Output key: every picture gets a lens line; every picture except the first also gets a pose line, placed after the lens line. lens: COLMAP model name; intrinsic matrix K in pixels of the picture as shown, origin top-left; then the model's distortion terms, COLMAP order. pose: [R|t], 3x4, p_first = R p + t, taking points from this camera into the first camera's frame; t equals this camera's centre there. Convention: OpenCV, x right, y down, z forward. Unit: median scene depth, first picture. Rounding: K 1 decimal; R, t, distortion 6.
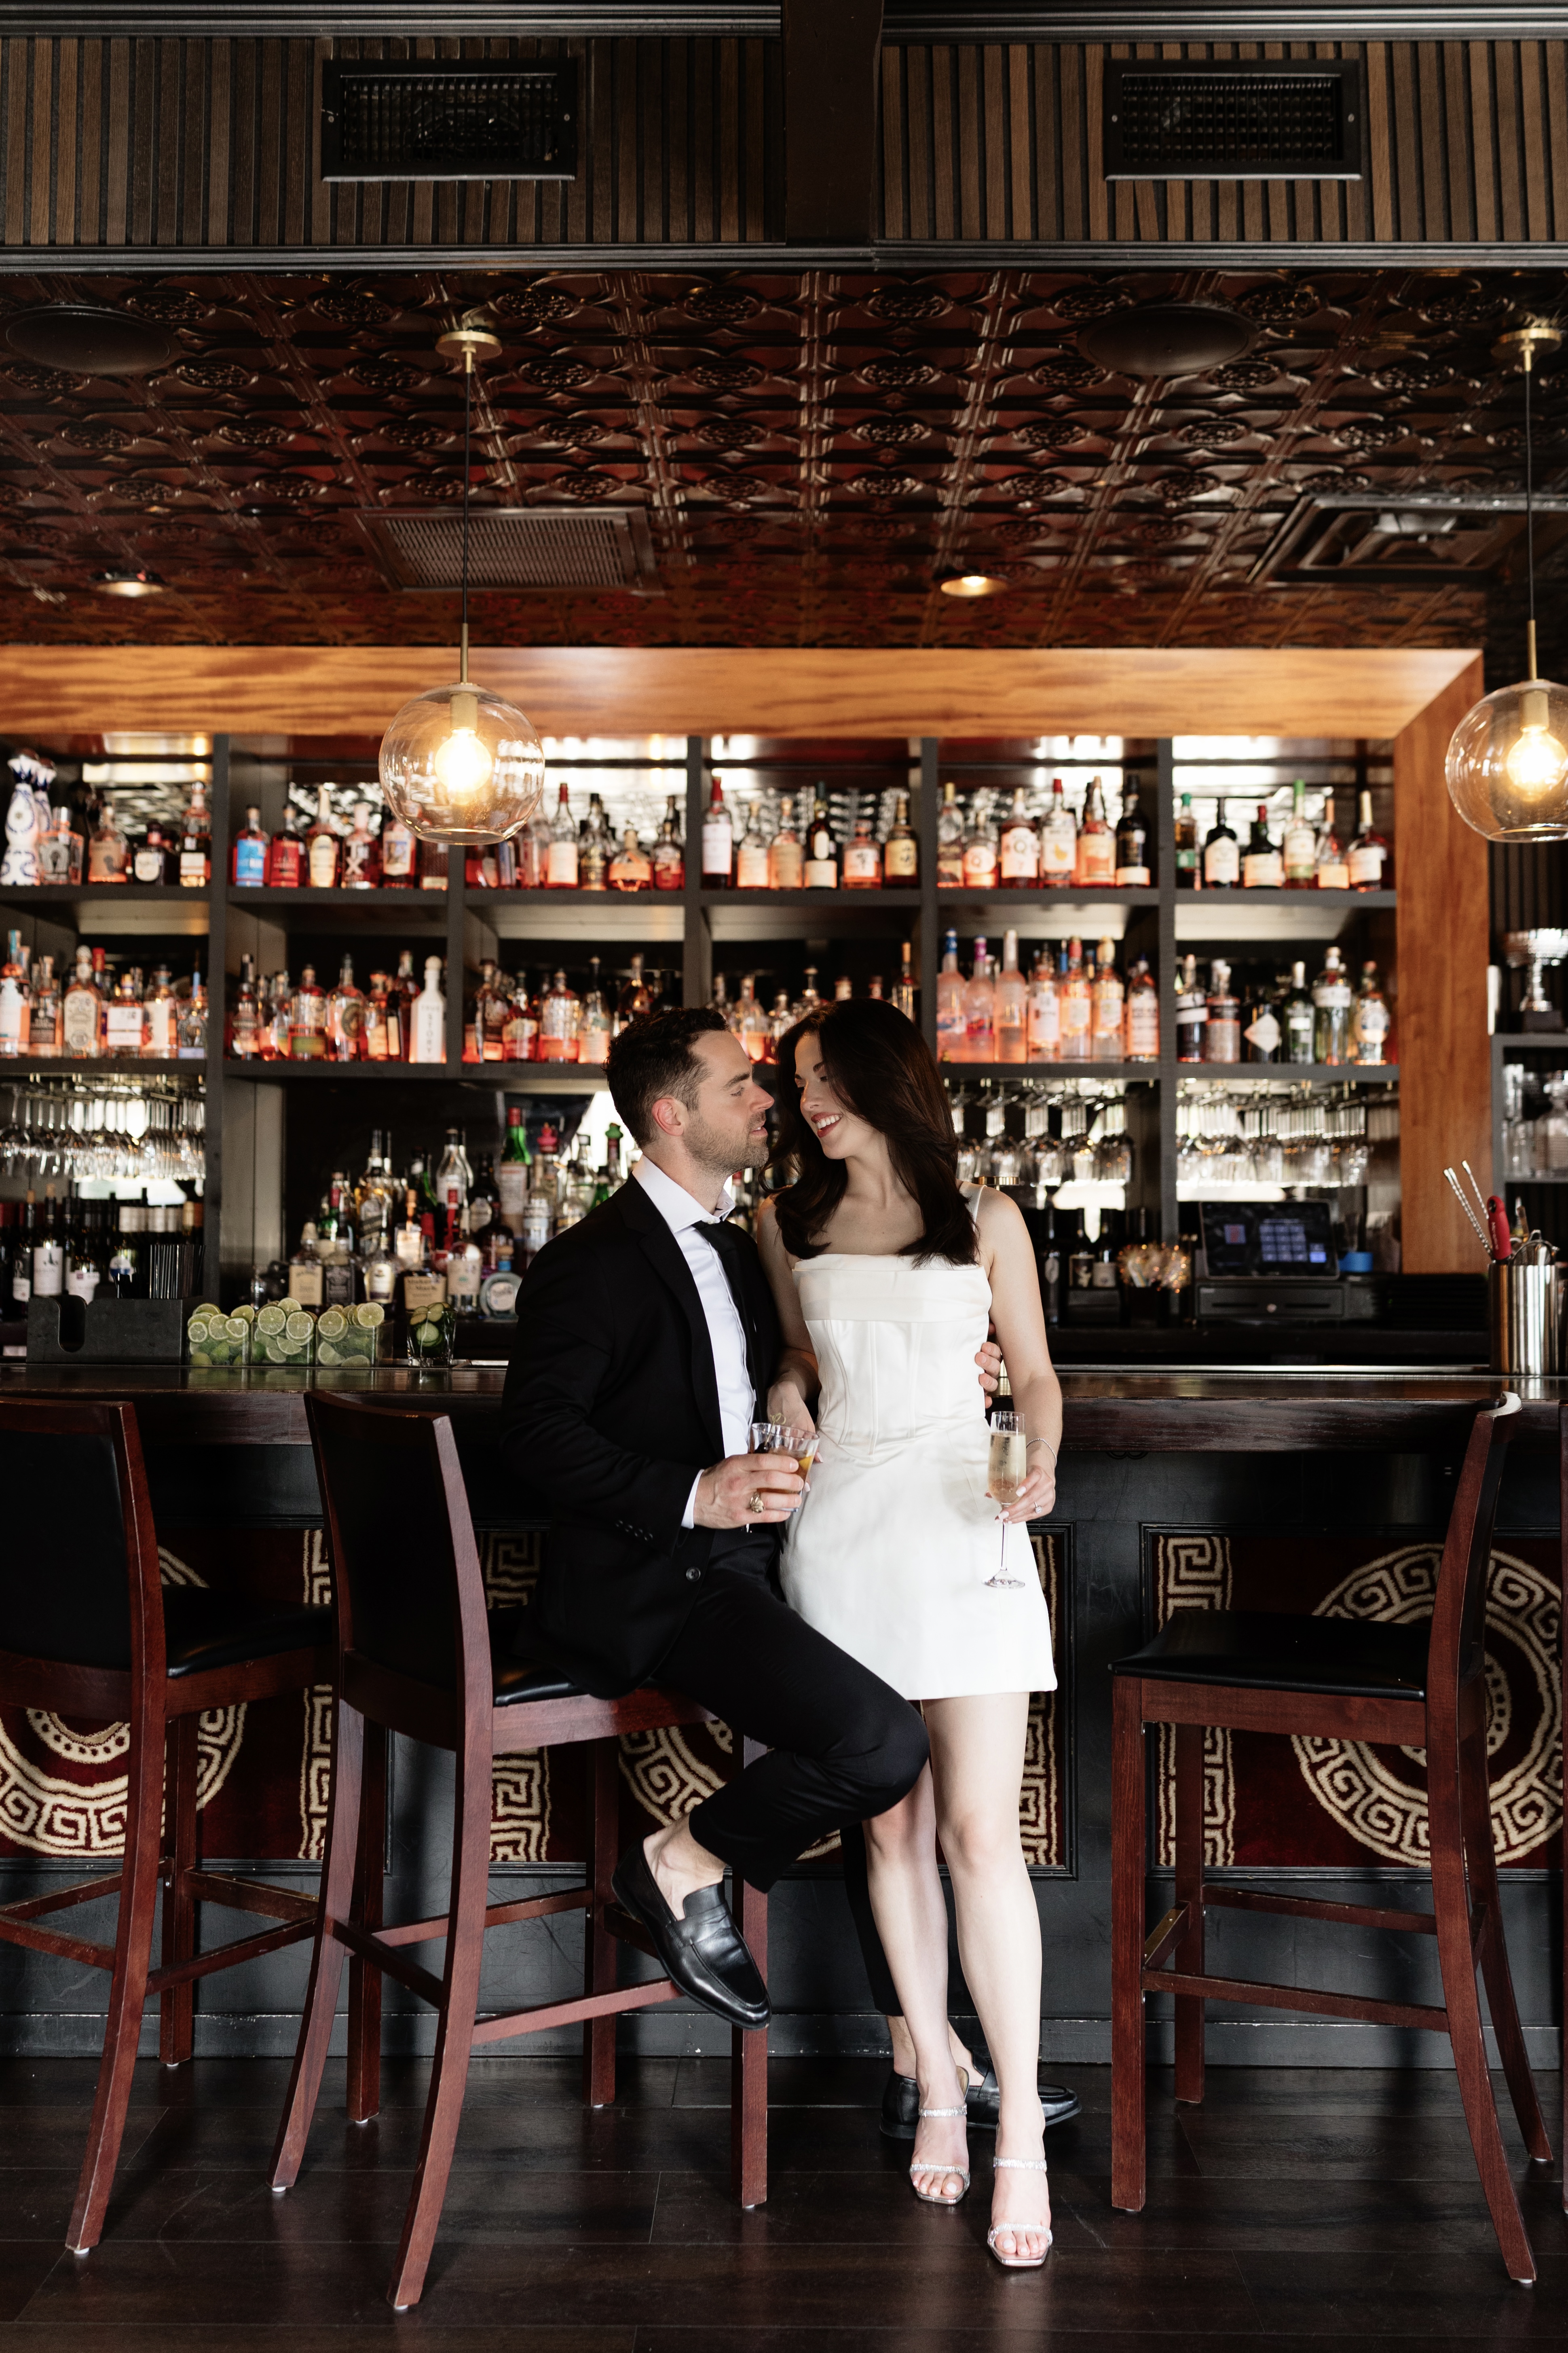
lens RADIAL K [[2319.0, 0, 785.4], [0, 2319.0, 1024.8], [0, 0, 1]] dist [-0.008045, 0.000000]
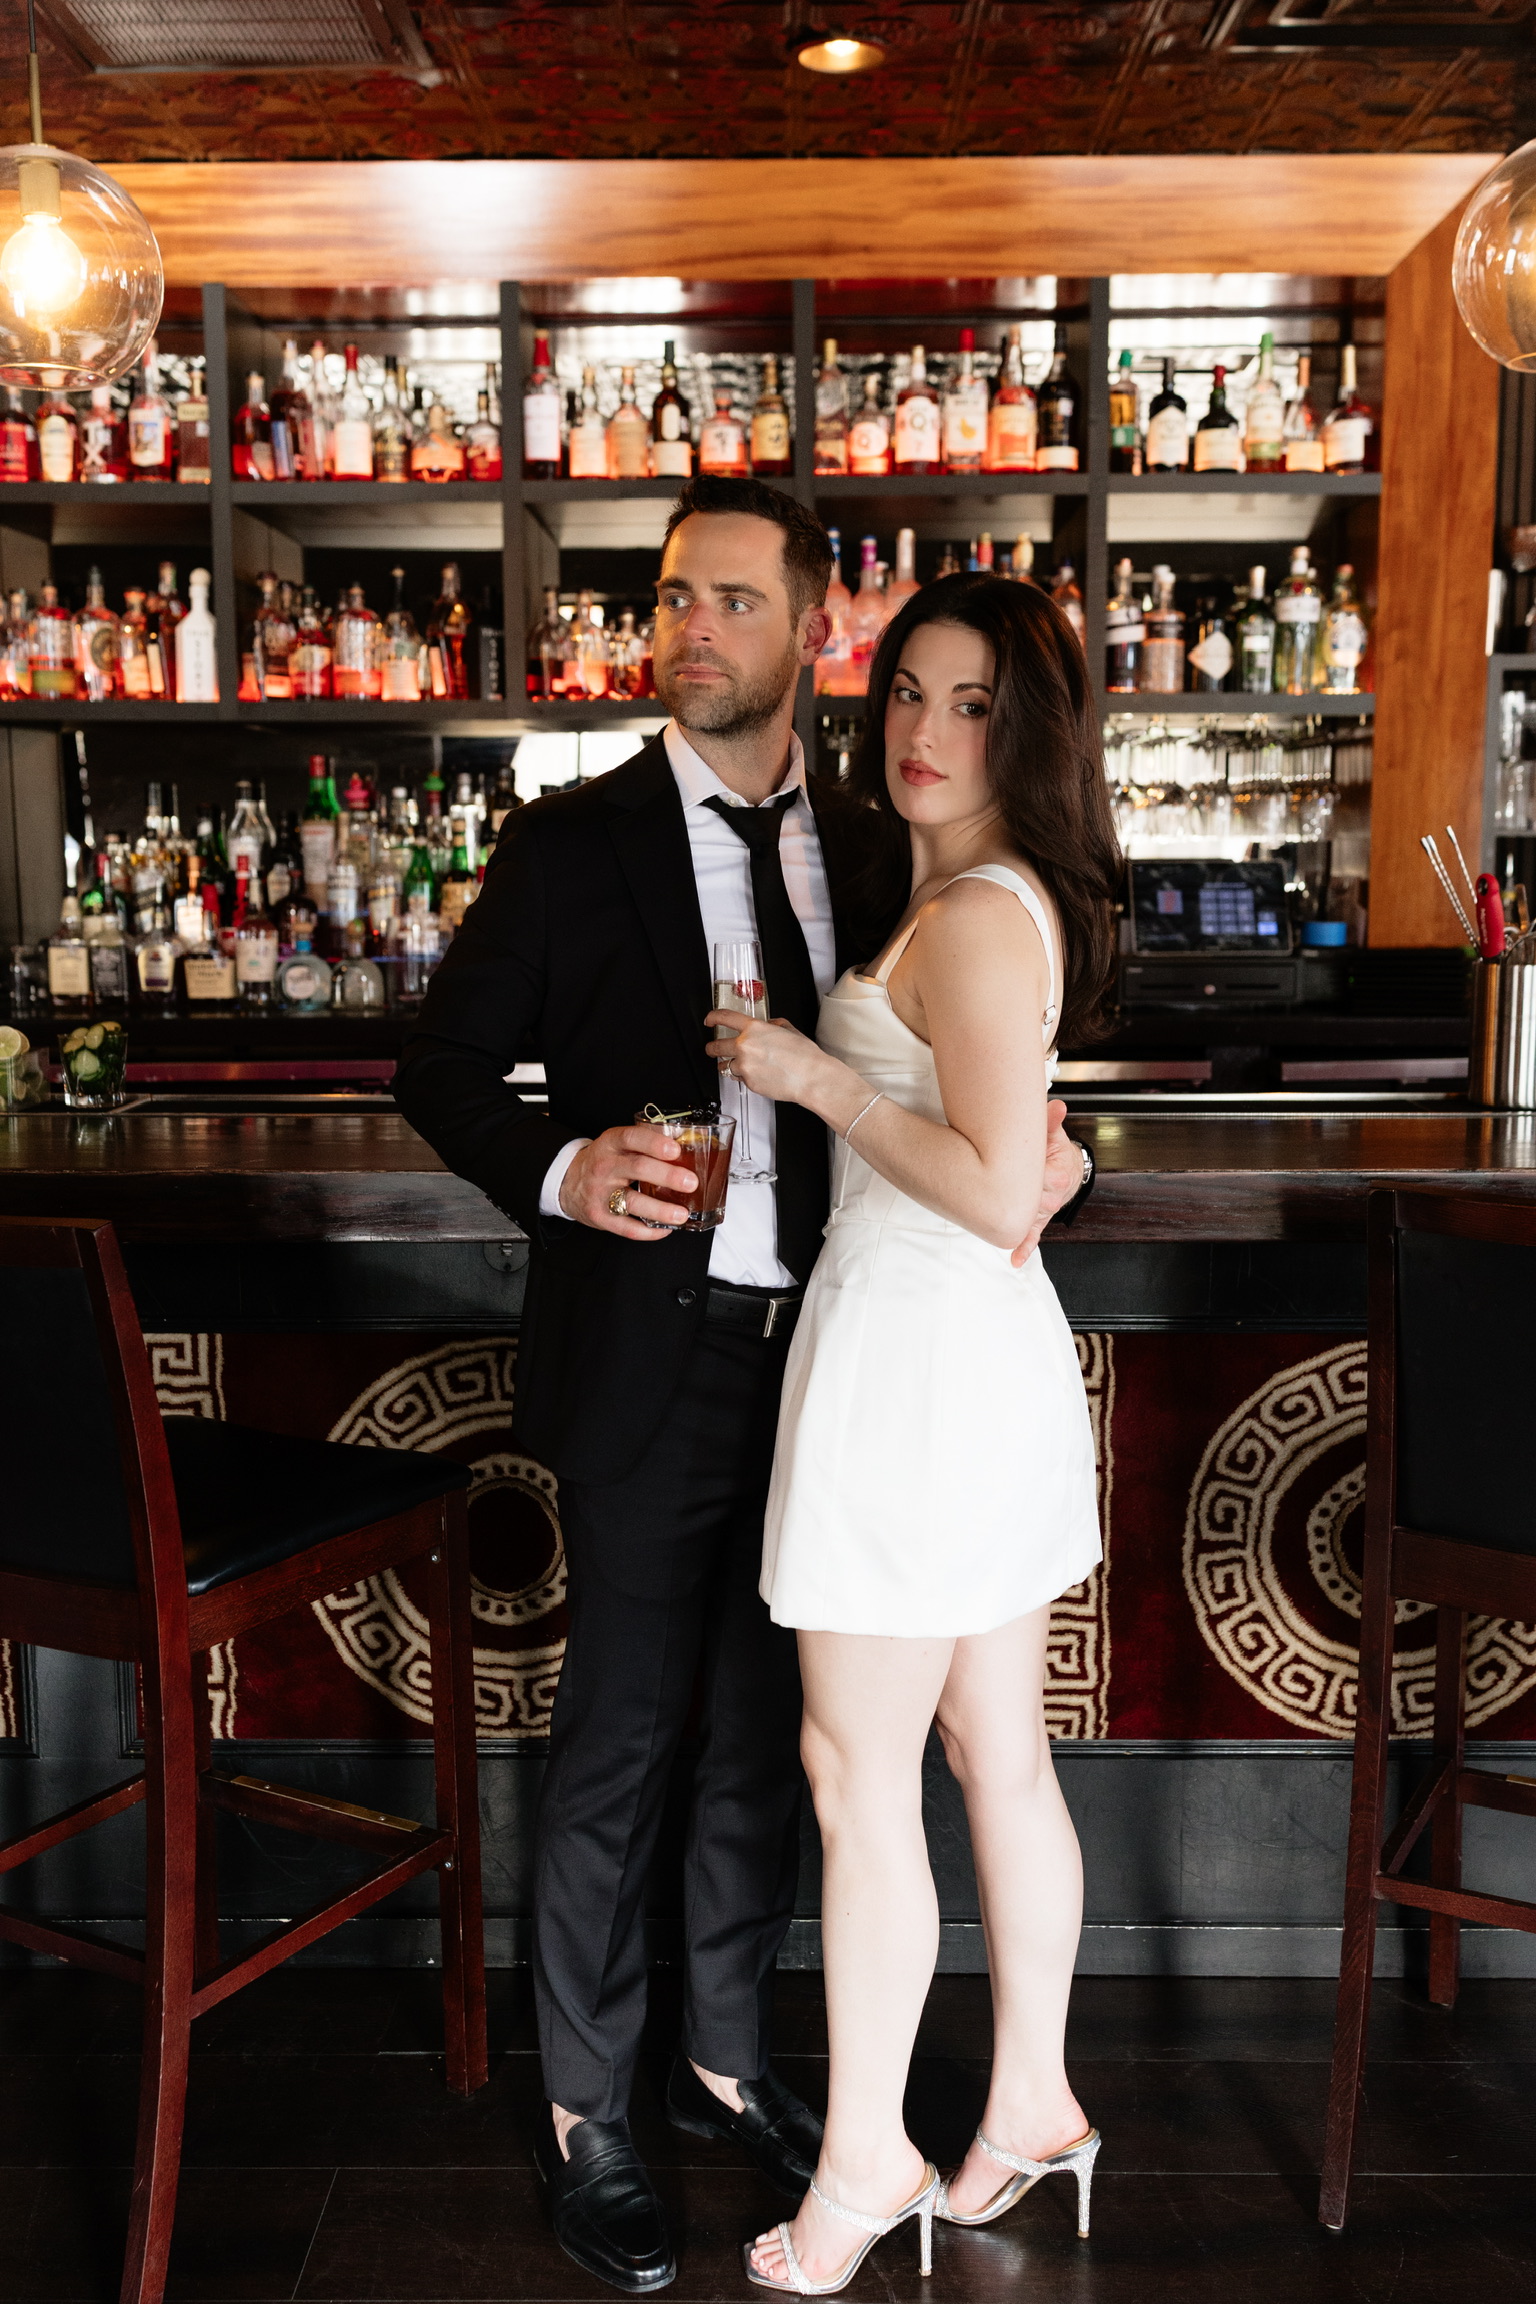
lens RADIAL K [[2271.0, 0, 781.0], [0, 2271.0, 1149.9], [0, 0, 1]] dist [-0.008045, 0.000000]
pose [[0.999960, -0.008907, 0.000902, 0.050980], [0.008509, 0.976932, 0.213379, 0.001752], [-0.002781, -0.213363, 0.976969, 0.176430]]
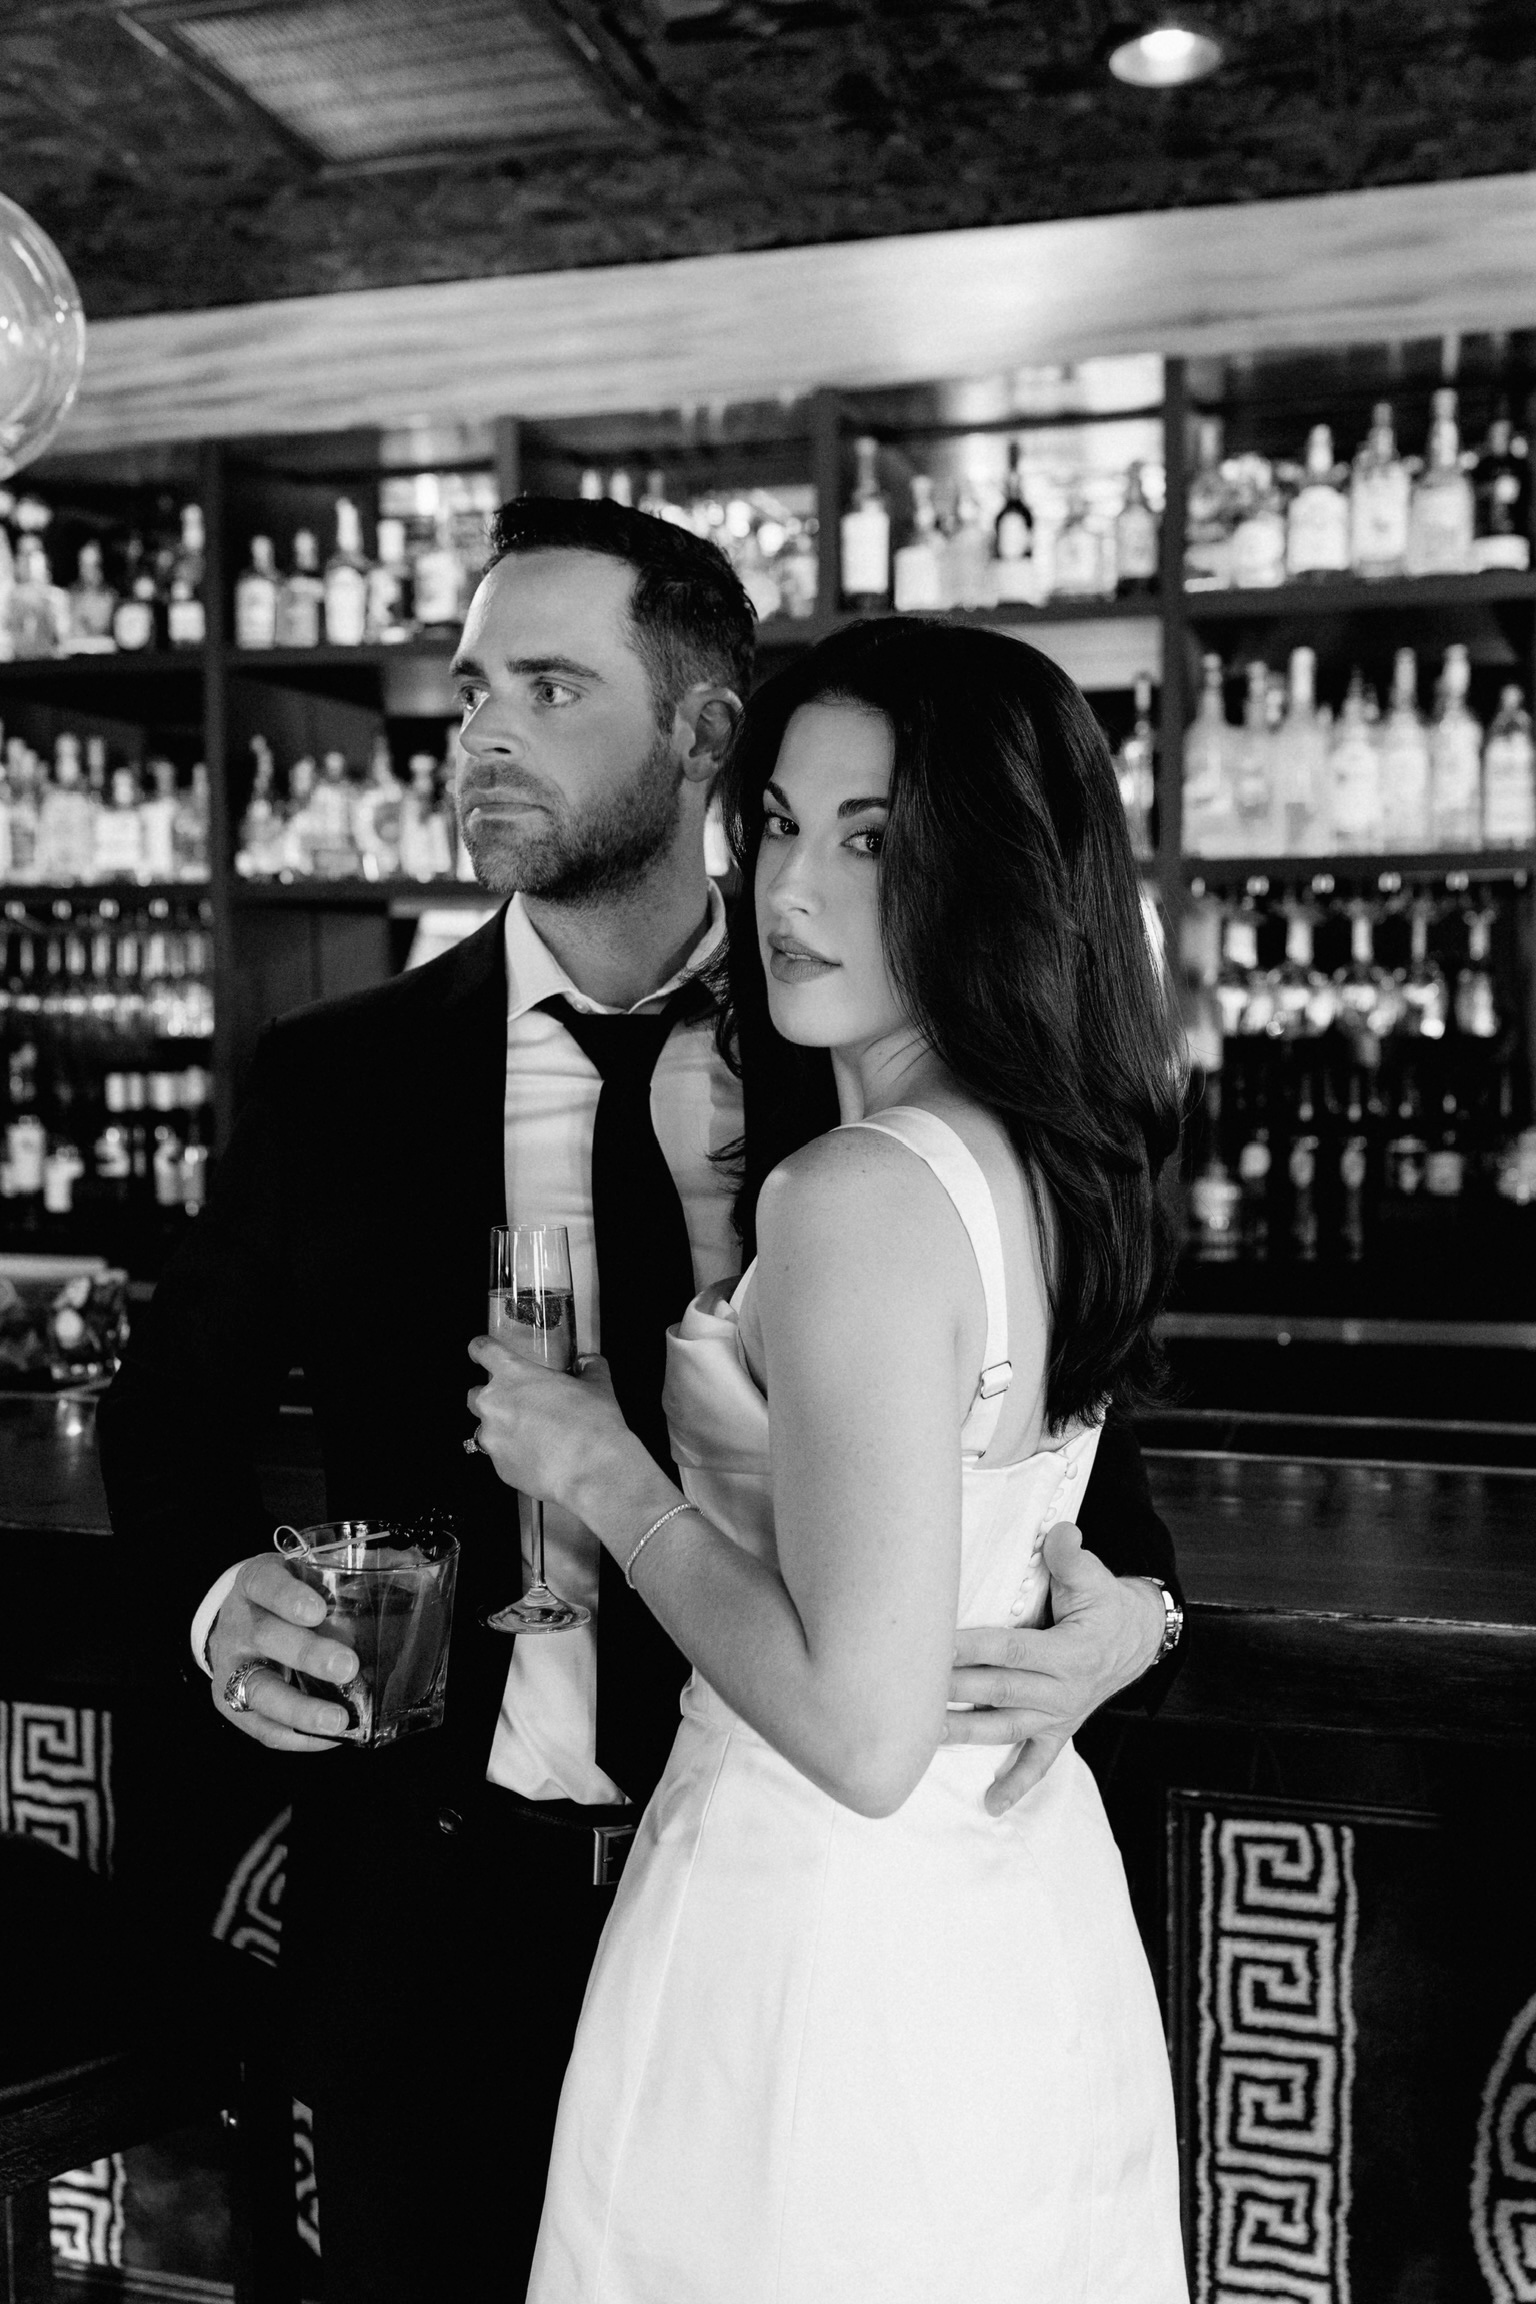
lens RADIAL K [[2271.0, 0, 755.2], [0, 2271.0, 1133.6], [0, 0, 1]] dist [-0.008045, 0.000000]
pose [[0.962985, 0.003701, -0.269530, 0.122037], [0.031141, 0.991683, 0.124879, 0.009689], [0.267751, -0.128650, 0.954860, 0.329718]]
